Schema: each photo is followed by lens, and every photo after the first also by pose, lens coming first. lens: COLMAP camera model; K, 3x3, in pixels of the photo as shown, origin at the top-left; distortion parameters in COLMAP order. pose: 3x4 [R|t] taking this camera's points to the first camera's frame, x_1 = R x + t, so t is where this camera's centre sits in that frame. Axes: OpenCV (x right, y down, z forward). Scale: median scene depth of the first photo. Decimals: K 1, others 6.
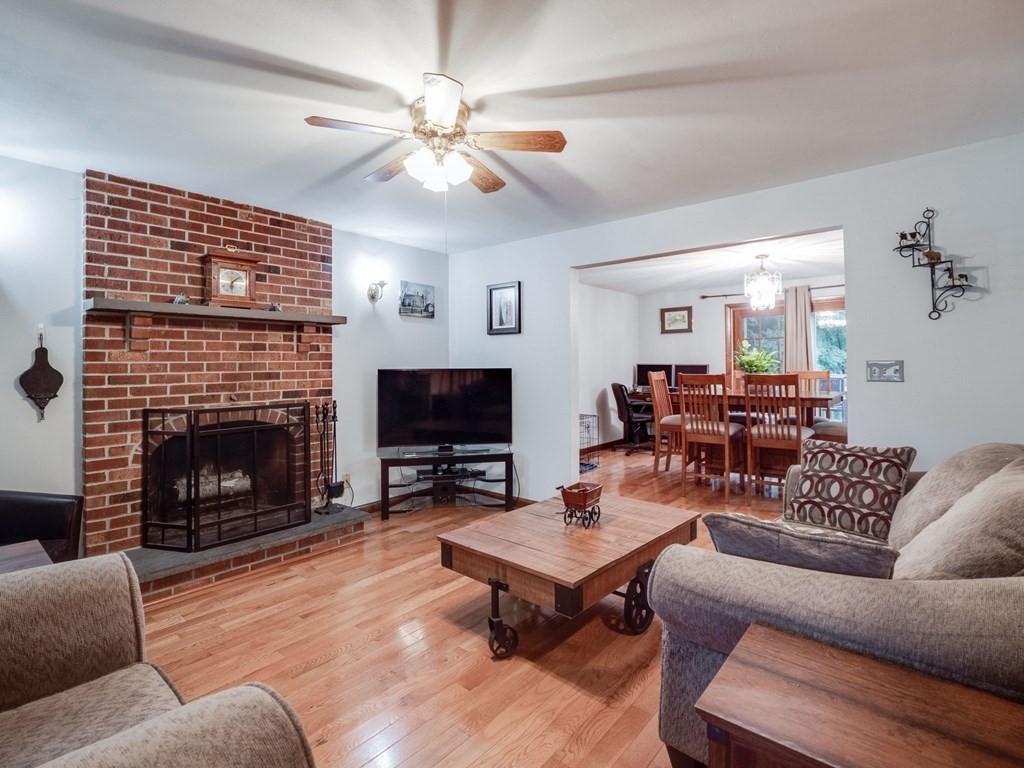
lens RADIAL K [[530.1, 0, 510.8], [0, 530.1, 355.9], [0, 0, 1]] dist [0.001146, 0.000188]
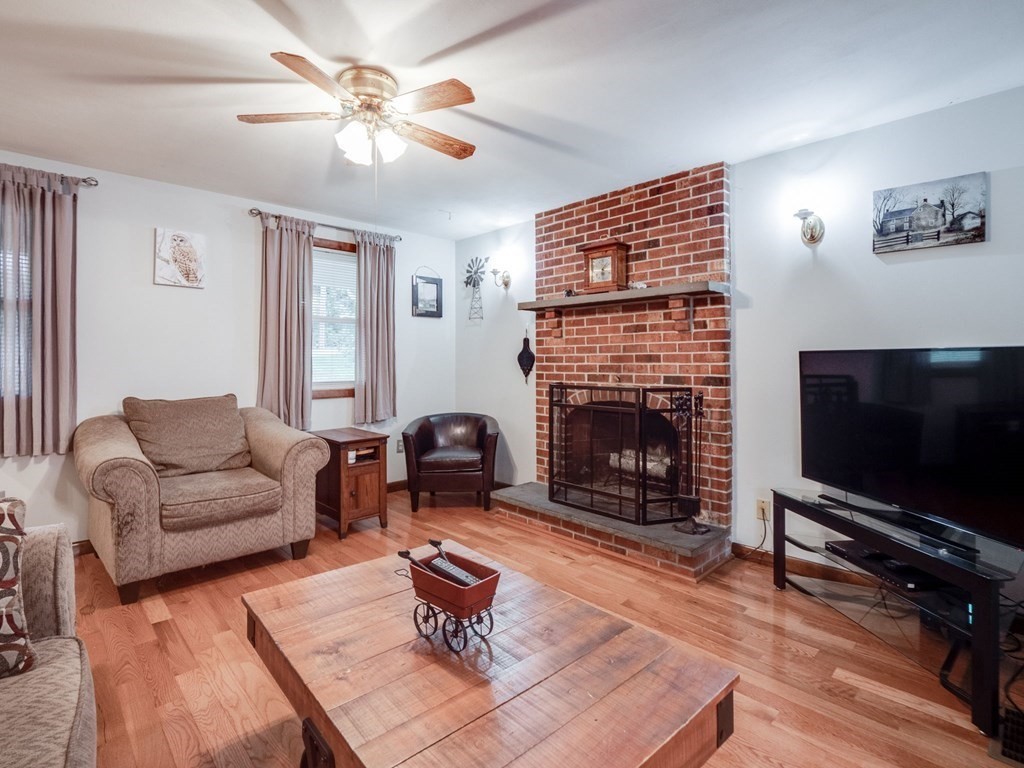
lens RADIAL K [[530.1, 0, 510.8], [0, 530.1, 355.9], [0, 0, 1]] dist [0.001146, 0.000188]
pose [[-0.152862, -0.005653, -0.988231, 0.512912], [0.013597, 0.999877, -0.007823, 0.037657], [0.988154, -0.014633, -0.152766, 0.909781]]
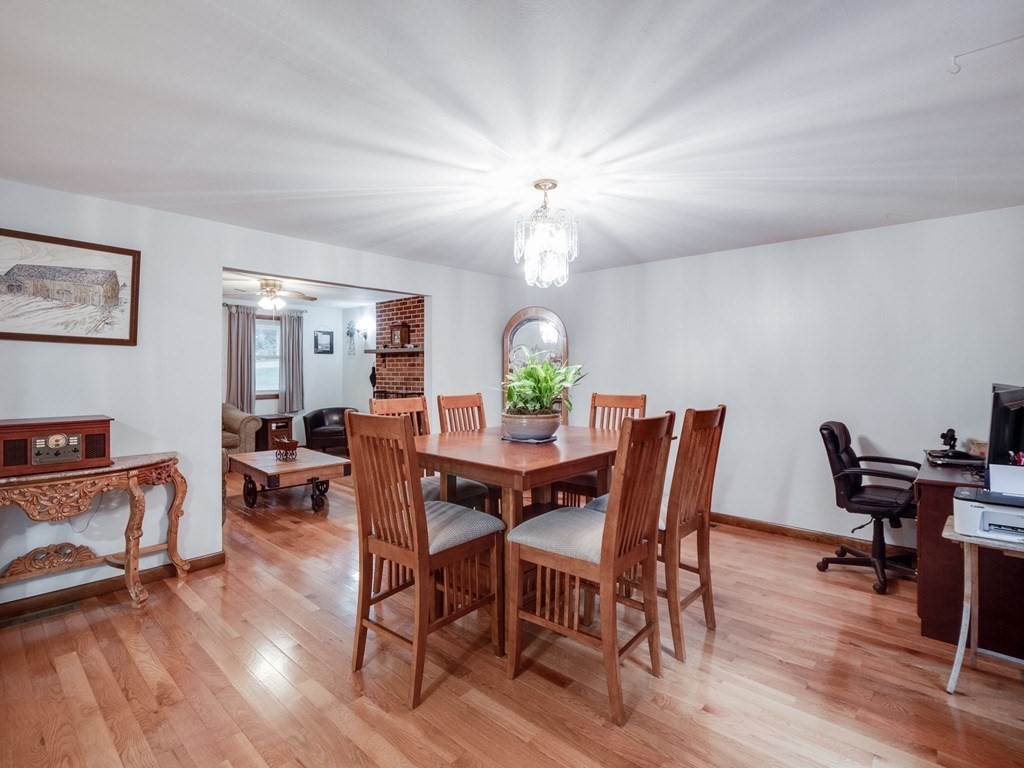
lens RADIAL K [[554.9, 0, 517.8], [0, 554.9, 365.5], [0, 0, 1]] dist [0.012988, -0.001098]
pose [[-0.097703, 0.000603, -0.995215, 1.609552], [0.012051, 0.999927, -0.000577, -0.008816], [0.995143, -0.012049, -0.097703, 1.601693]]
